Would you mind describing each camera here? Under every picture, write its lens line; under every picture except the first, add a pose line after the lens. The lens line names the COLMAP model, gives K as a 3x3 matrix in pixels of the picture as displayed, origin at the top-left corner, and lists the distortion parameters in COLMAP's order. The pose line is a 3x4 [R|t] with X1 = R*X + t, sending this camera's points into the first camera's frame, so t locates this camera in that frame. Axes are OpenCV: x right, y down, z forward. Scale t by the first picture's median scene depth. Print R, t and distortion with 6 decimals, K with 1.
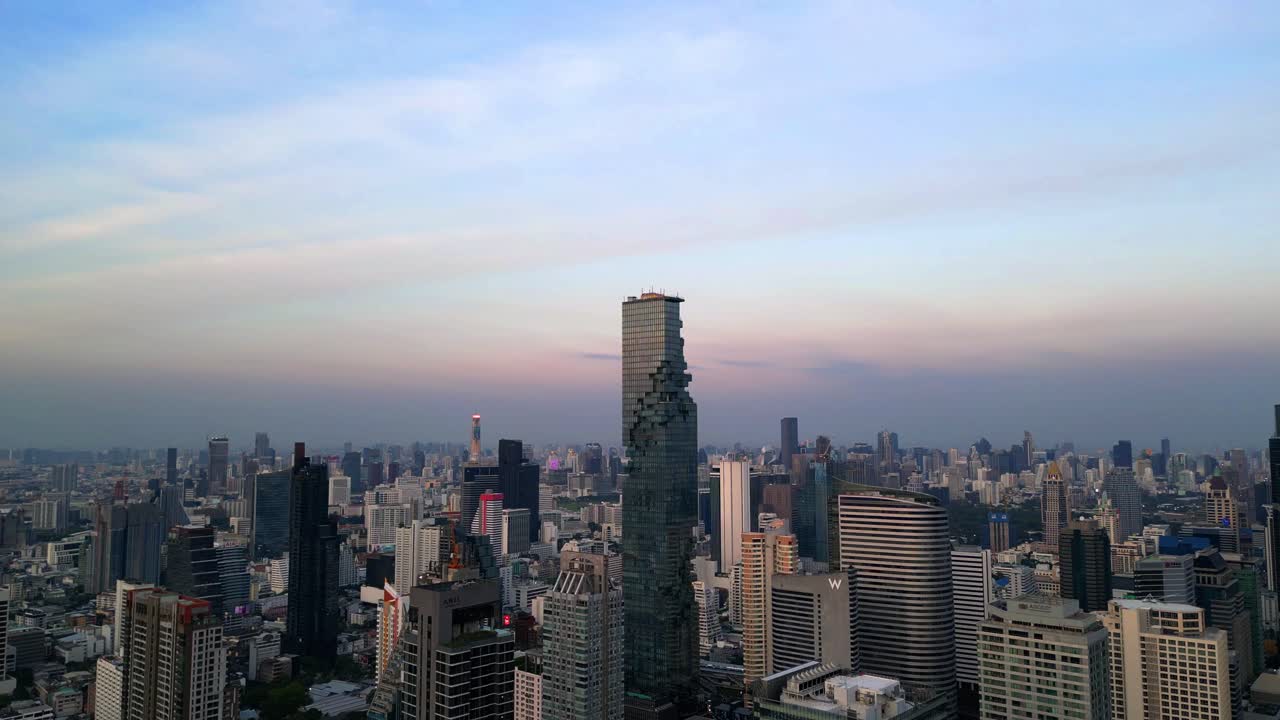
lens RADIAL K [[939.7, 0, 640.0], [0, 939.7, 360.0], [0, 0, 1]] dist [0.106945, -0.130556]
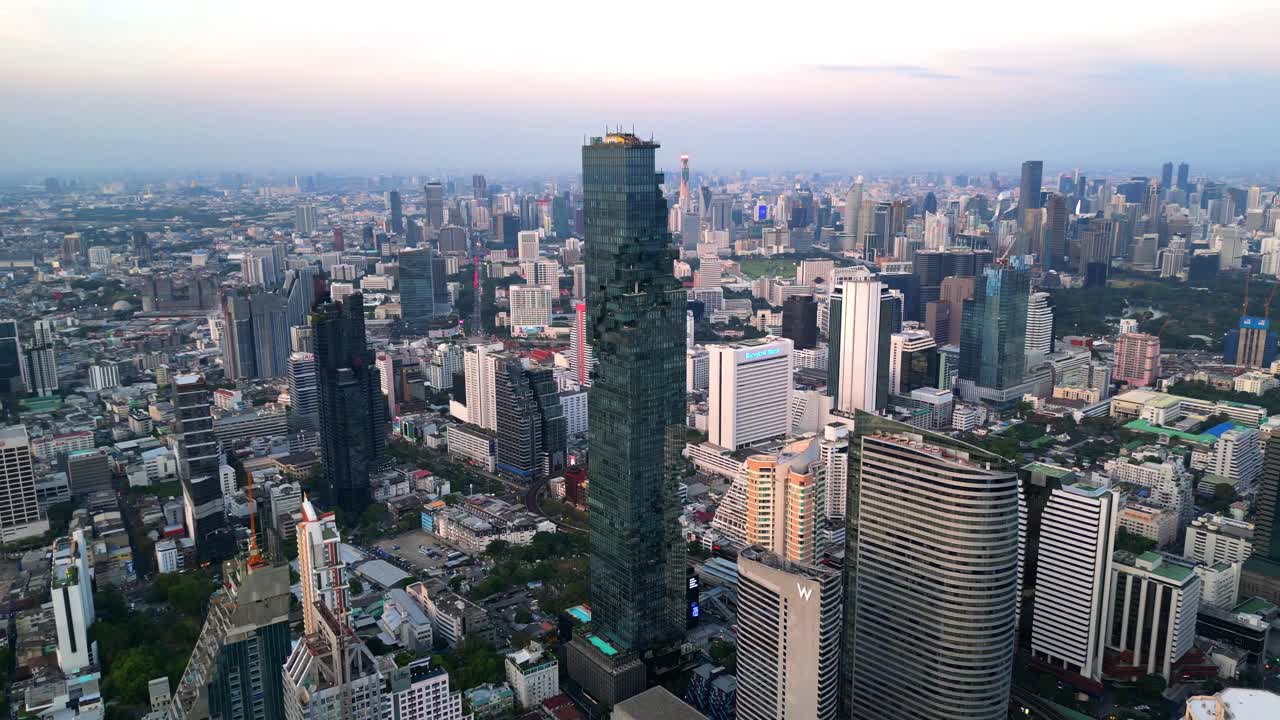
lens RADIAL K [[939.7, 0, 640.0], [0, 939.7, 360.0], [0, 0, 1]] dist [0.106945, -0.130556]
pose [[0.966014, 0.050611, -0.253487, 0.136583], [0.025005, 0.957749, 0.286517, -0.070838], [0.257278, -0.283118, 0.923933, 0.195230]]
